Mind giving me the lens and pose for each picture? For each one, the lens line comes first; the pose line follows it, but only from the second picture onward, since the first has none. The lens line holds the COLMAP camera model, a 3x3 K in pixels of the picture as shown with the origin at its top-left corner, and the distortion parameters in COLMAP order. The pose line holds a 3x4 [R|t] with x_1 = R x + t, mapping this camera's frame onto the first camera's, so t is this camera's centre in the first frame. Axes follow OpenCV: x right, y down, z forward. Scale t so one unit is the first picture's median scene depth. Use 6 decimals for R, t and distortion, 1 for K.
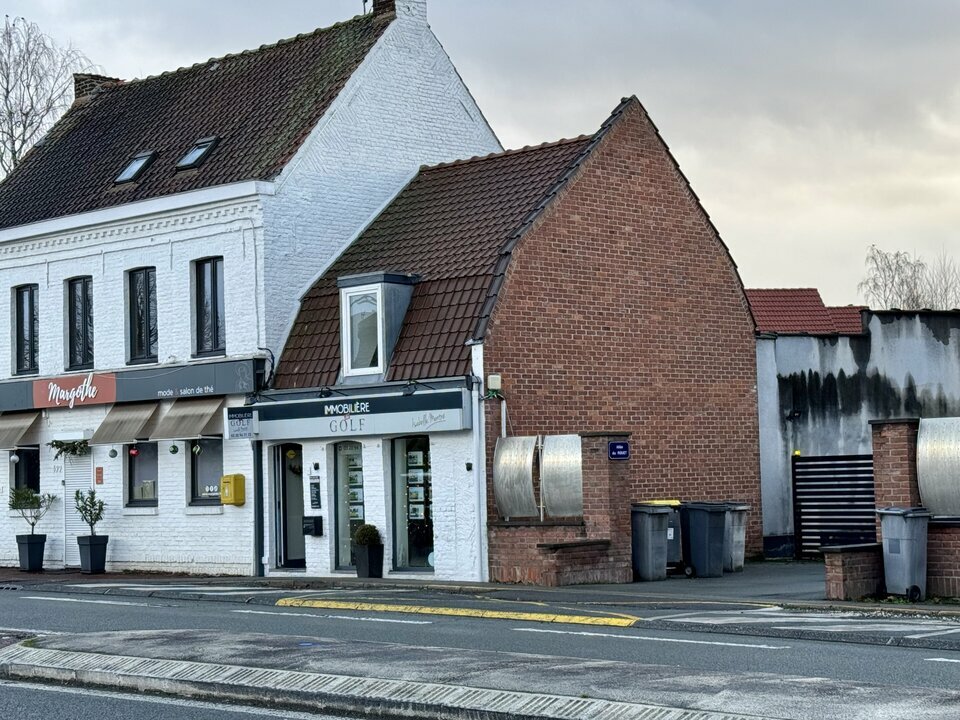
lens RADIAL K [[1974.2, 0, 480.0], [0, 1974.2, 360.0], [0, 0, 1]] dist [-0.045999, 0.161450]
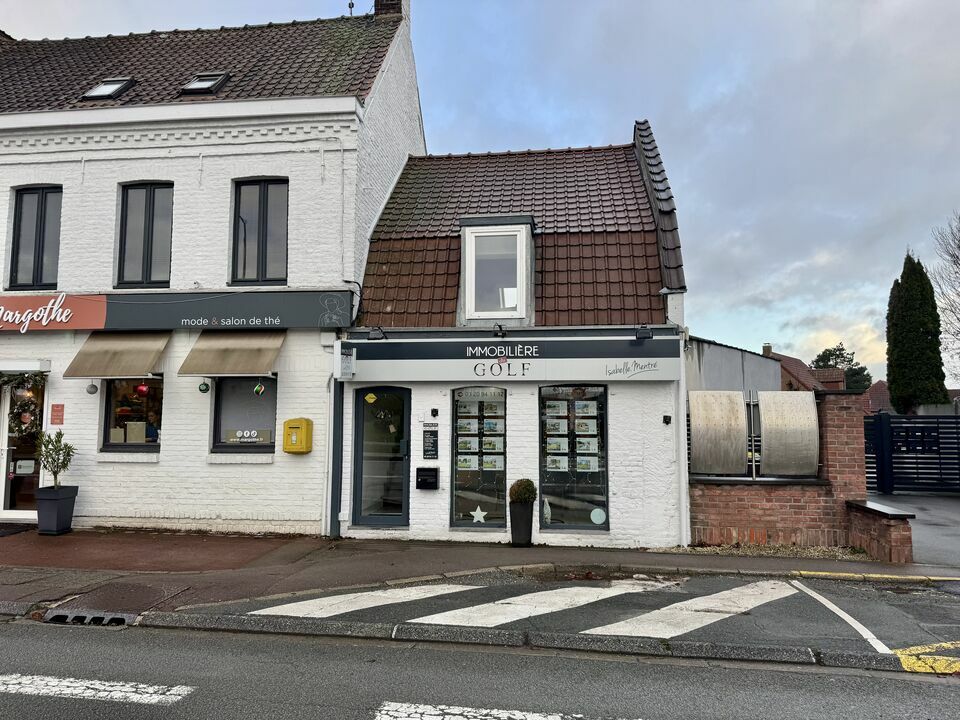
lens RADIAL K [[681.2, 0, 482.8], [0, 681.2, 353.0], [0, 0, 1]] dist [0.053170, -0.067894]
pose [[0.796824, 0.077341, 0.599241, -0.249855], [-0.059767, 0.996999, -0.049203, 0.039413], [-0.601249, 0.003391, 0.799055, 0.715698]]
